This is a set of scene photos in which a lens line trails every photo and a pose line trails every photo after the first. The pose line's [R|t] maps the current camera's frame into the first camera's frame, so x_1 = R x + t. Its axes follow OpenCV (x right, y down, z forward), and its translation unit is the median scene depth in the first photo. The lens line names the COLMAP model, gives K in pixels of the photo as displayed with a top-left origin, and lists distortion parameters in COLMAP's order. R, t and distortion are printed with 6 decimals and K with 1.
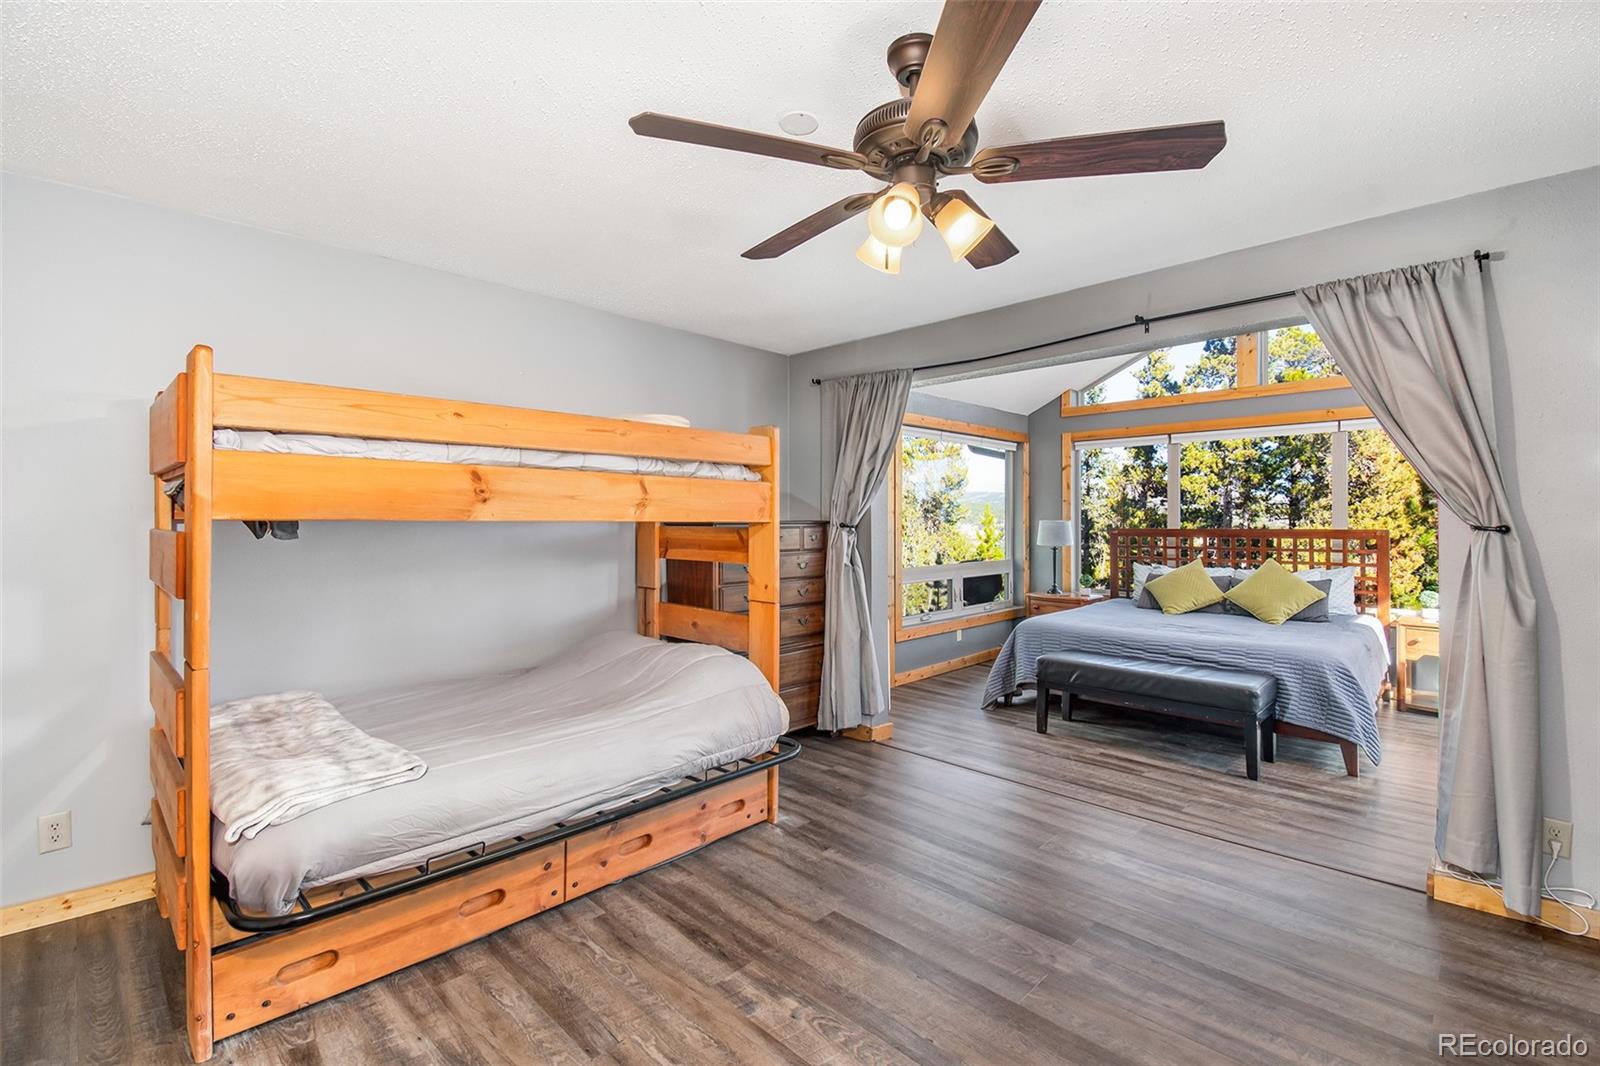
lens RADIAL K [[719.3, 0, 800.3], [0, 719.3, 507.6], [0, 0, 1]] dist [0.000401, 0.000006]
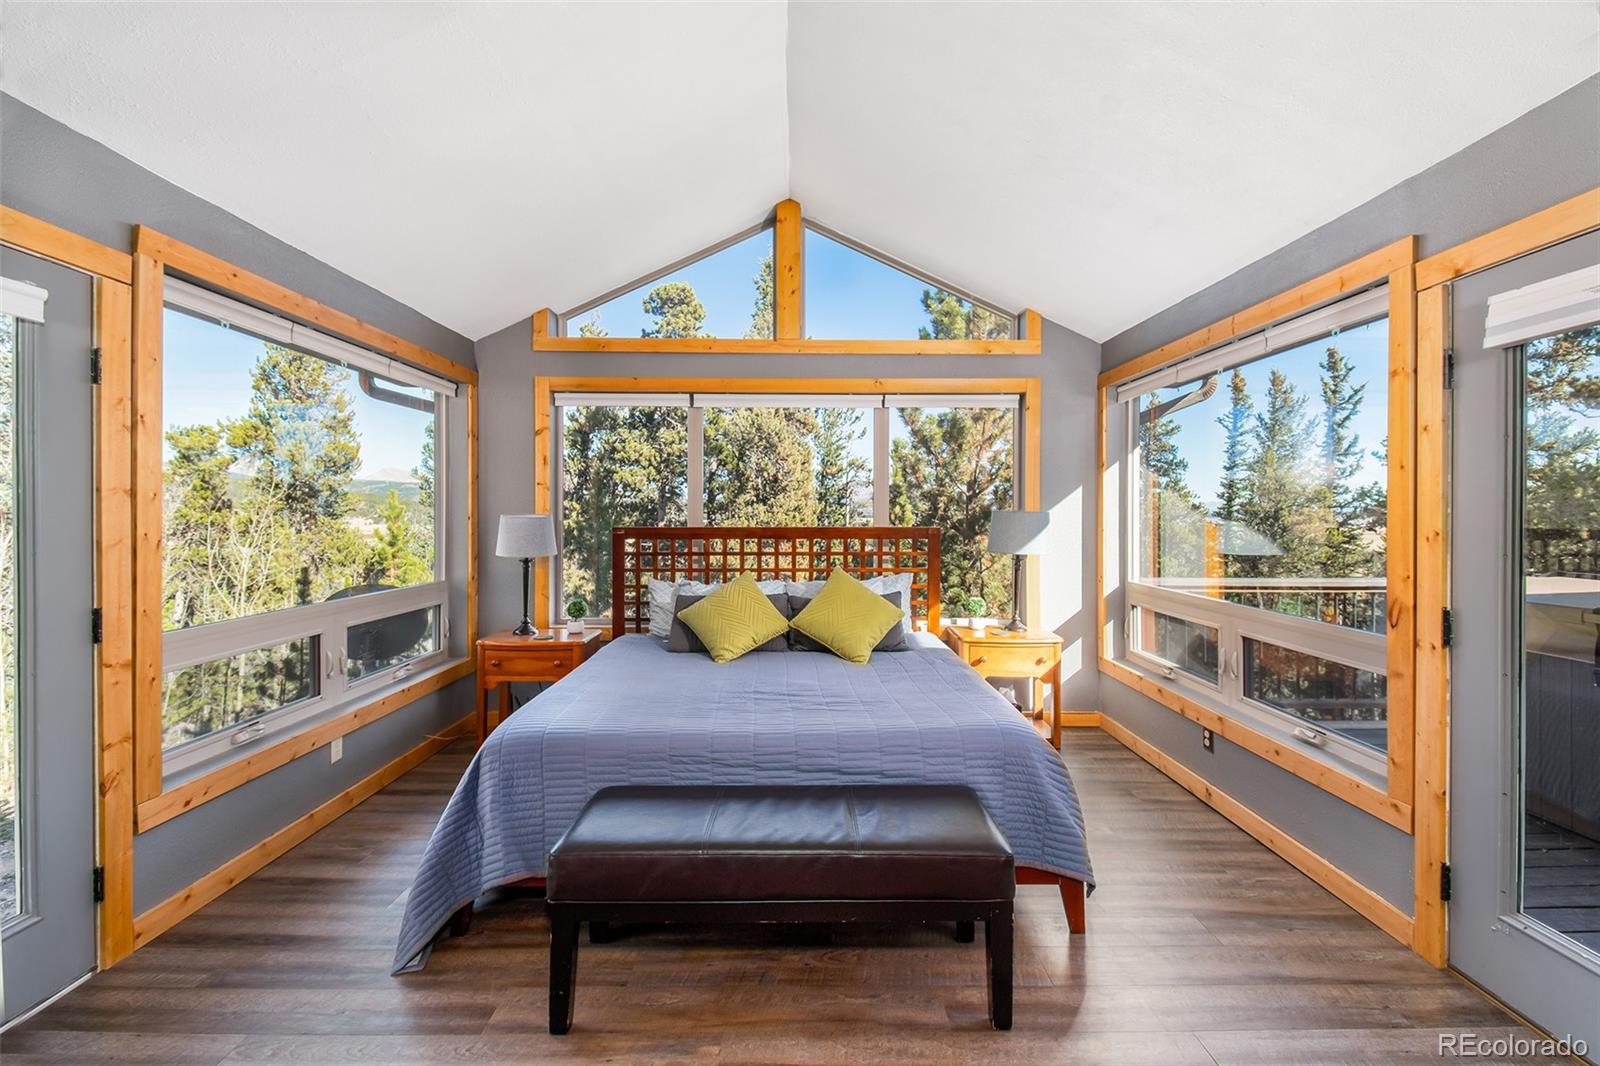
lens RADIAL K [[697.8, 0, 803.5], [0, 697.8, 517.7], [0, 0, 1]] dist [0.024561, 0.000024]
pose [[0.703175, -0.000706, 0.711016, 0.093093], [-0.016017, 0.999730, 0.016834, 0.006175], [-0.710836, -0.023226, 0.702974, 0.402600]]
